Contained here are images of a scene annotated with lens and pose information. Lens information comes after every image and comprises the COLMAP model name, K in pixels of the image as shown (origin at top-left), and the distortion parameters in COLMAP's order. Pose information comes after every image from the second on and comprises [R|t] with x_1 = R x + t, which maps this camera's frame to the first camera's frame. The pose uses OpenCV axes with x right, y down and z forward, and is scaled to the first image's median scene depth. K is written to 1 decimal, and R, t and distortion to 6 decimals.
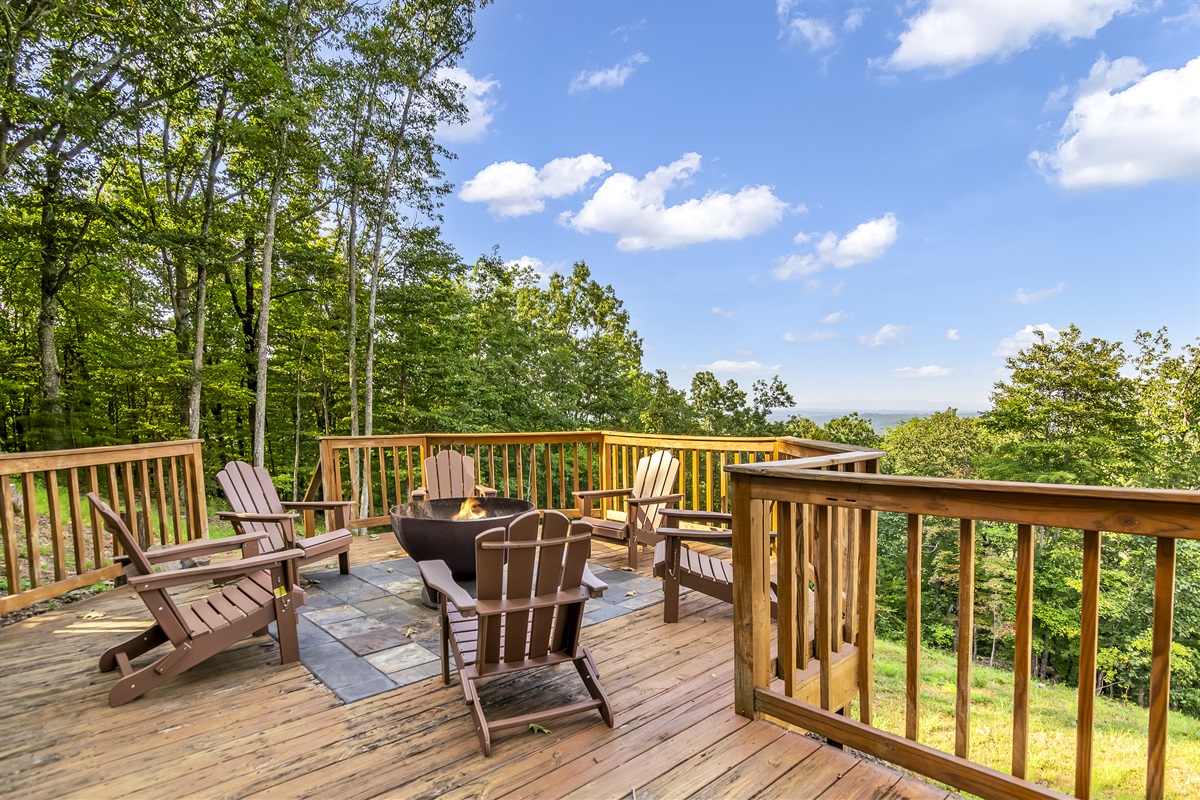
lens RADIAL K [[612.1, 0, 601.4], [0, 612.1, 470.7], [0, 0, 1]] dist [0.028448, -0.029310]
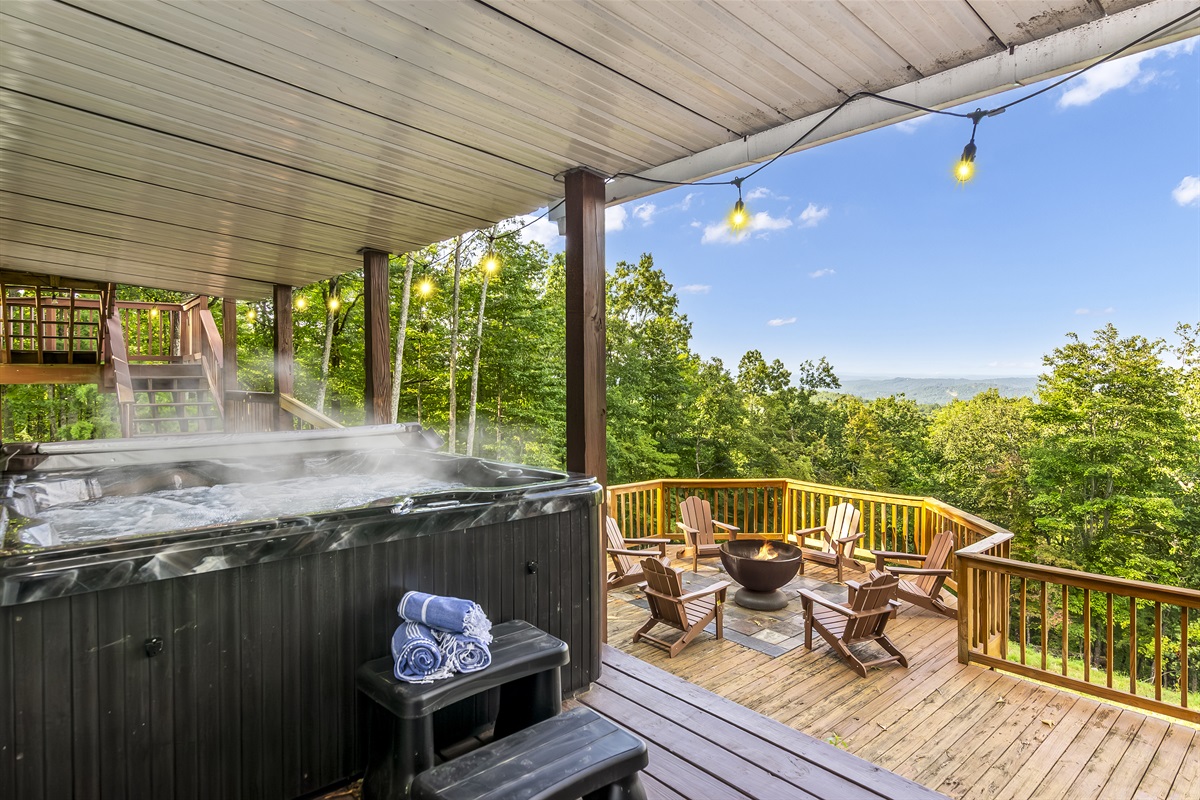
lens RADIAL K [[664.0, 0, 620.5], [0, 664.0, 395.4], [0, 0, 1]] dist [-0.000418, 0.000099]
pose [[0.999925, 0.009919, 0.007119, -0.075616], [-0.009436, 0.997842, -0.064976, -0.029688], [-0.007748, 0.064904, 0.997861, -0.106896]]
